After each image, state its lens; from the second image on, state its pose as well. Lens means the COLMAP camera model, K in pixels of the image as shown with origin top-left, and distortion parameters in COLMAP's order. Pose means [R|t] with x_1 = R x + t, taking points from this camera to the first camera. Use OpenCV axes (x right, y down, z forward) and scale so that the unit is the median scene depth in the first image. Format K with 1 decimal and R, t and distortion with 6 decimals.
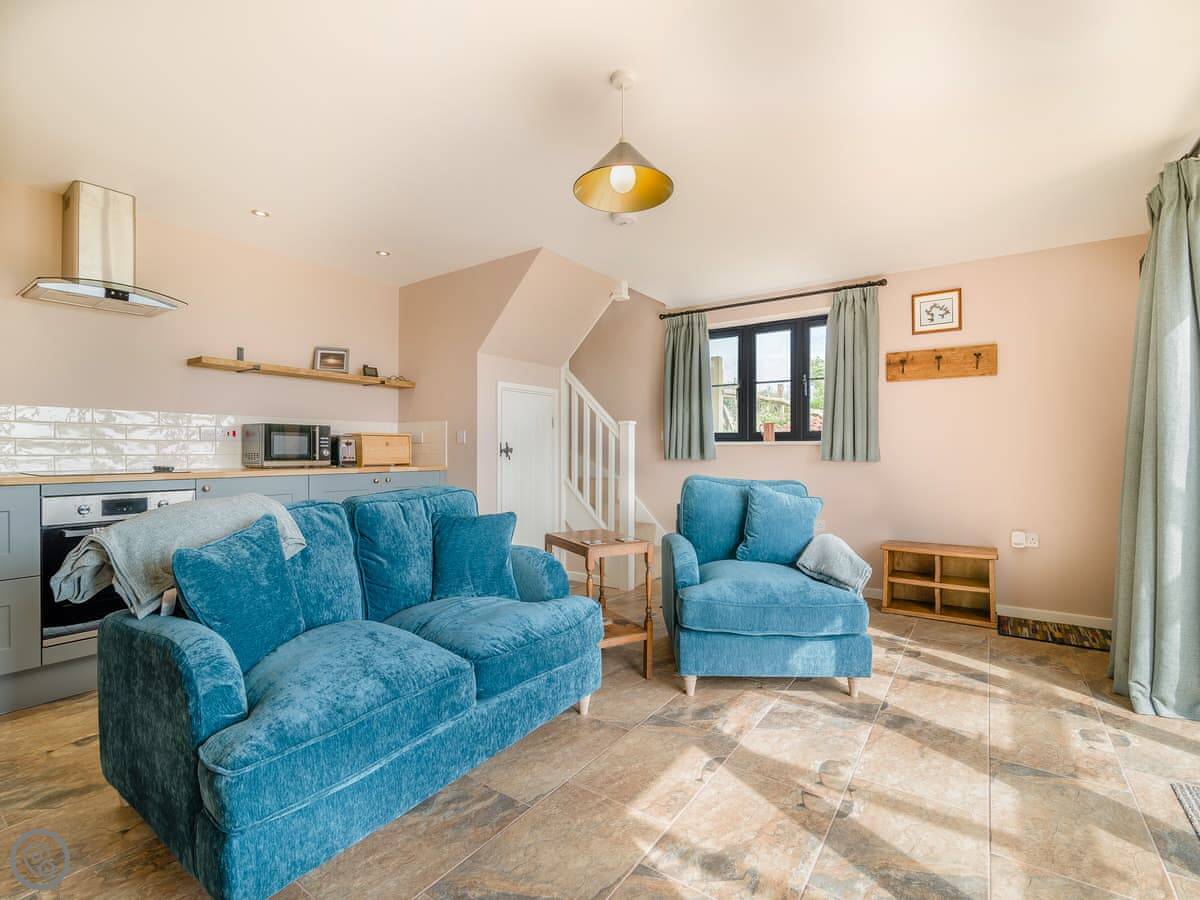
lens RADIAL K [[562.3, 0, 602.6], [0, 562.3, 451.9], [0, 0, 1]] dist [-0.011542, -0.000645]
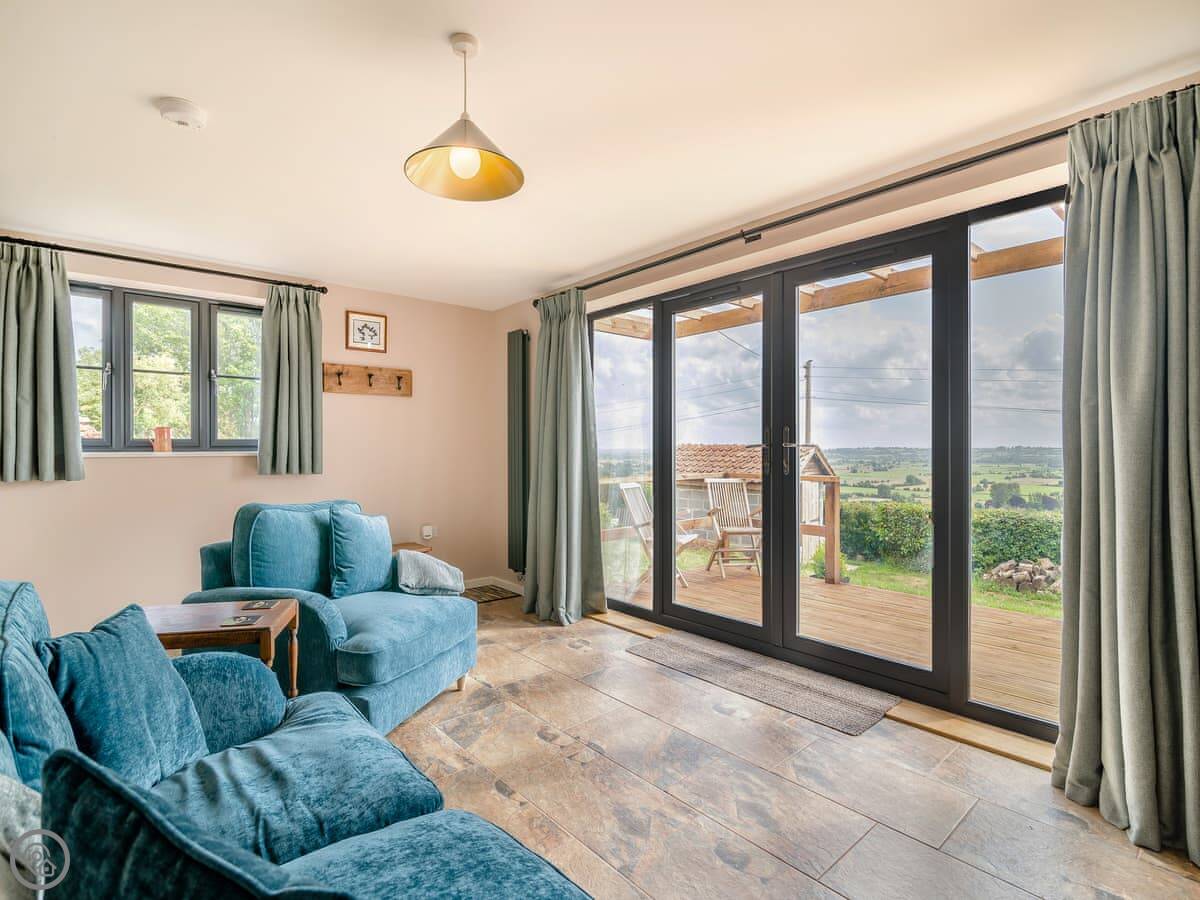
lens RADIAL K [[589.7, 0, 605.2], [0, 589.7, 447.1], [0, 0, 1]] dist [0.001494, -0.000477]
pose [[0.232431, 0.001227, 0.972612, -0.382908], [0.004854, 0.999985, -0.002421, -0.023559], [-0.972601, 0.005284, 0.232421, 0.282412]]
